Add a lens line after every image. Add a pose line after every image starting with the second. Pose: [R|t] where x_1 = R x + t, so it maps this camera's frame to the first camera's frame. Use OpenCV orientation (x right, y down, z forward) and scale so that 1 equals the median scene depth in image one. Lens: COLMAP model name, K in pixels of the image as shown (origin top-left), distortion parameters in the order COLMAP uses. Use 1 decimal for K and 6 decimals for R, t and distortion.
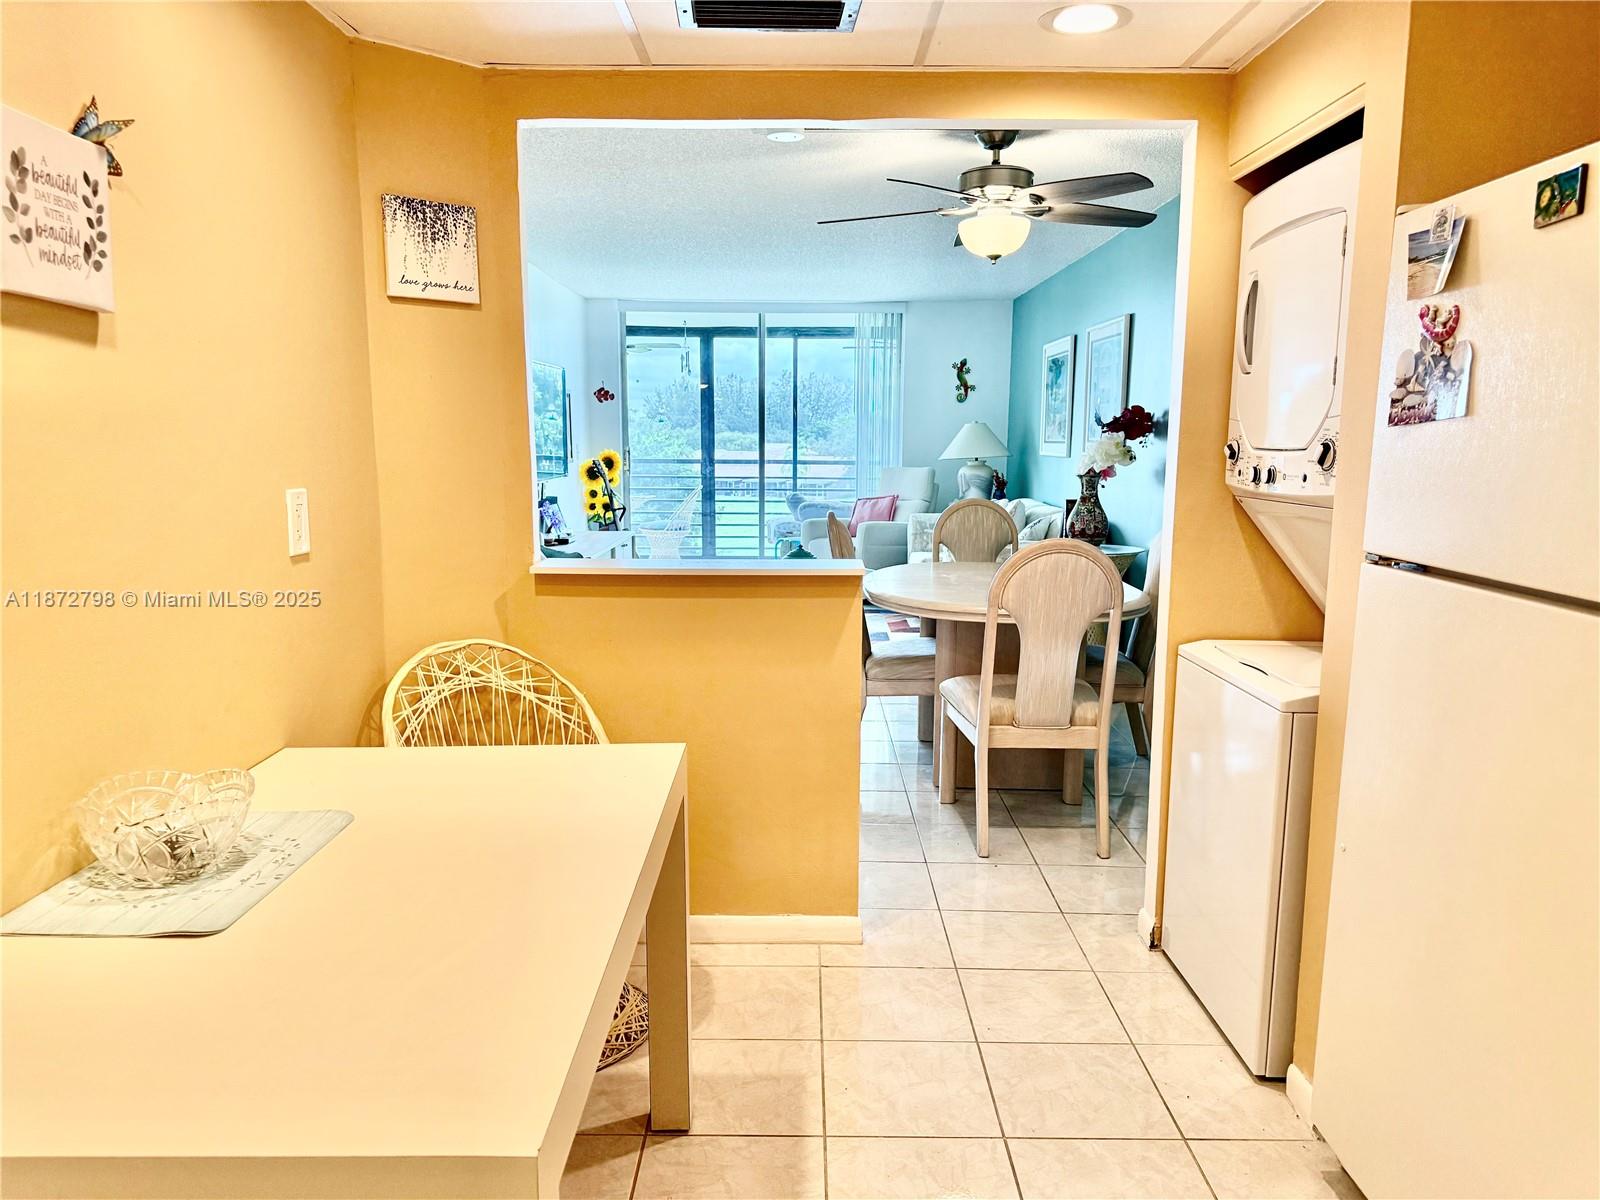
lens RADIAL K [[1136.5, 0, 800.0], [0, 1136.5, 600.0], [0, 0, 1]] dist [0.072998, -0.090220]
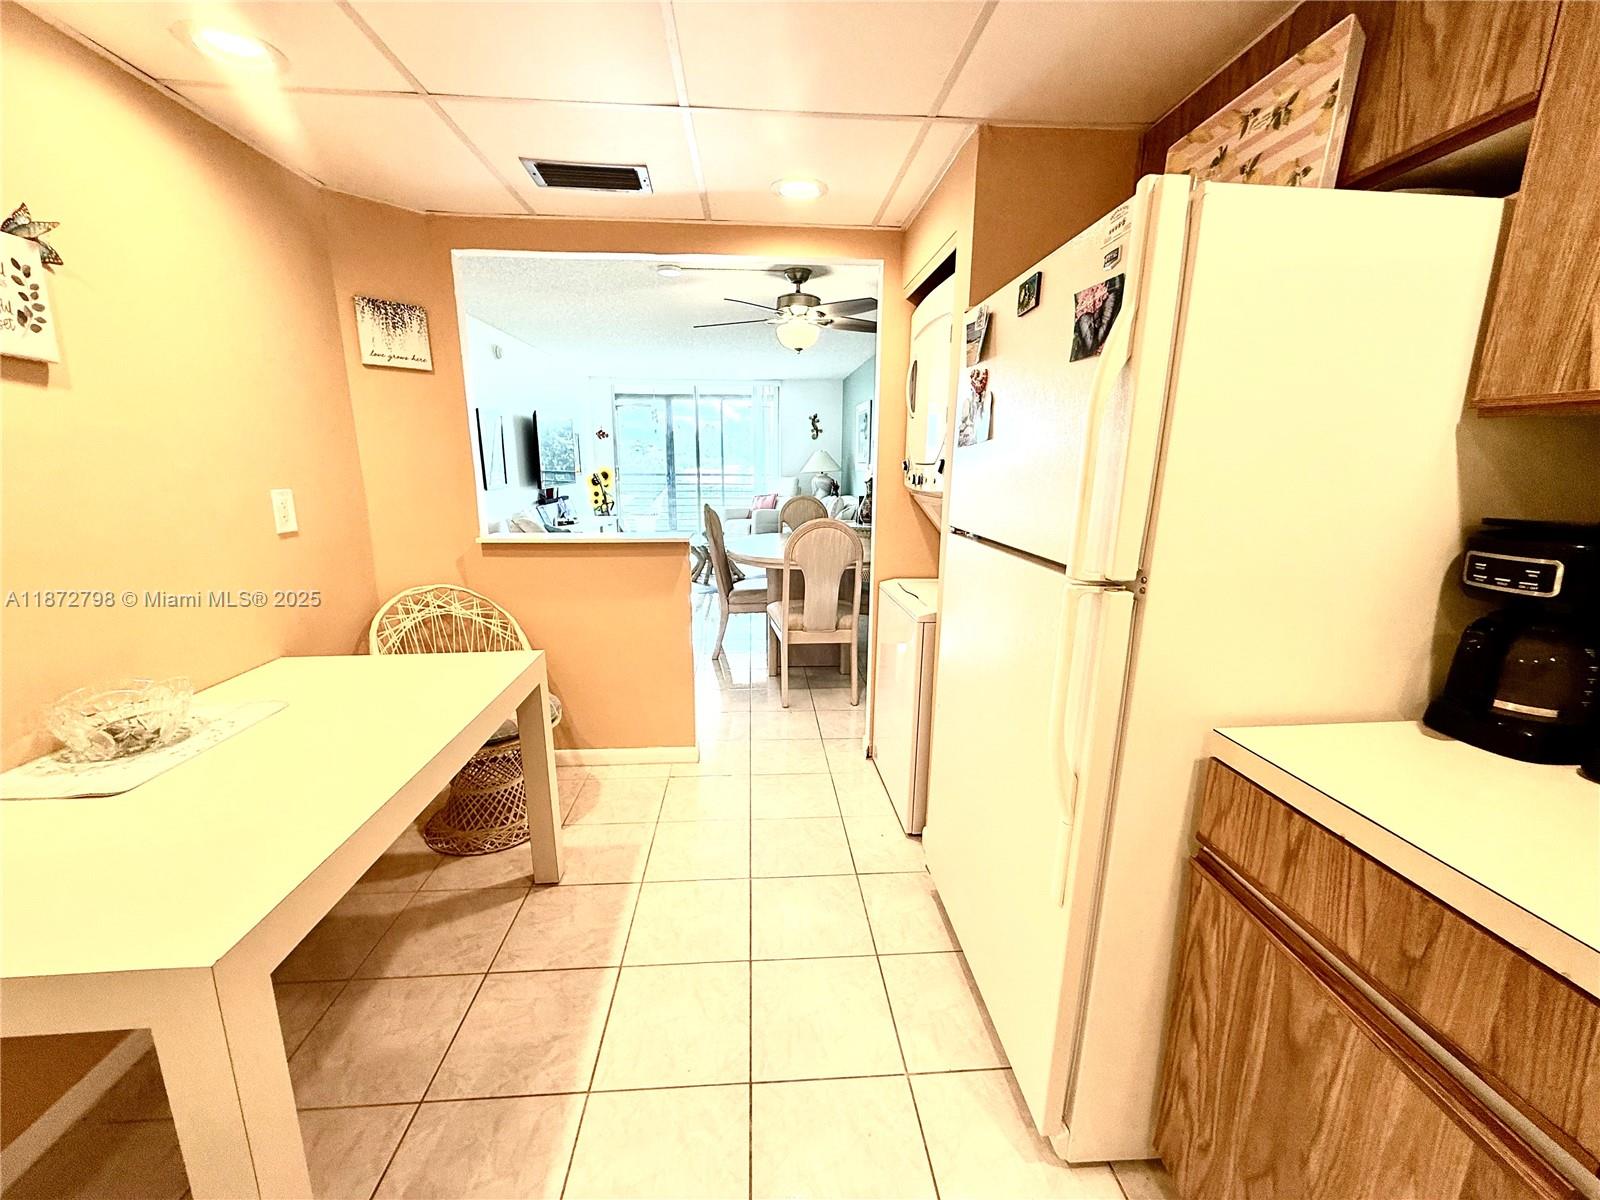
lens RADIAL K [[647.1, 0, 792.2], [0, 647.1, 597.0], [0, 0, 1]] dist [0.008719, 0.000331]
pose [[0.997616, -0.015150, 0.067320, 0.148576], [0.010762, 0.997823, 0.065061, -0.002344], [-0.068159, -0.064181, 0.995608, 0.067241]]
